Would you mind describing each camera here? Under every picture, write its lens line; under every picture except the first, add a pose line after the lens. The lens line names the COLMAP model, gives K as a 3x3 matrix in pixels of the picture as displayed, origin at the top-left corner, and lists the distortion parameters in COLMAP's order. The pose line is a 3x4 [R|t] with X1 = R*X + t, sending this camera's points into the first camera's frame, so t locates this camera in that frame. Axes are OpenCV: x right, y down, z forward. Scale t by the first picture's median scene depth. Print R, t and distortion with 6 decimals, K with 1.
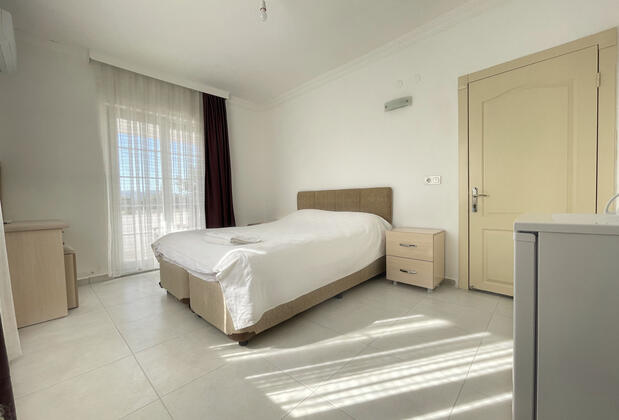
lens RADIAL K [[251.9, 0, 310.3], [0, 251.9, 212.4], [0, 0, 1]] dist [0.001059, -0.000188]
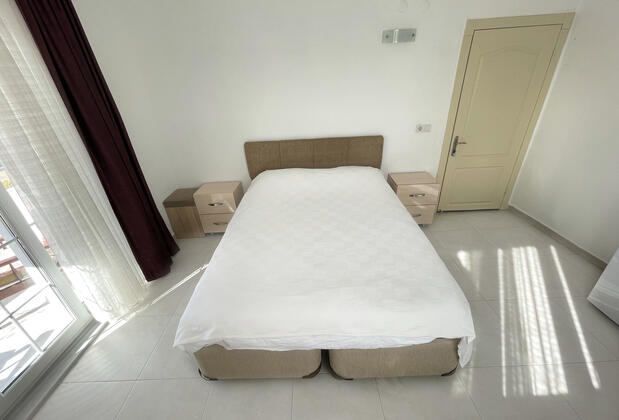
lens RADIAL K [[251.9, 0, 310.4], [0, 251.9, 209.0], [0, 0, 1]] dist [0.001059, -0.000188]
pose [[0.724028, -0.335425, 0.602722, -1.187436], [0.069526, 0.904839, 0.420040, -0.572947], [-0.686258, -0.262216, 0.678449, 0.986429]]
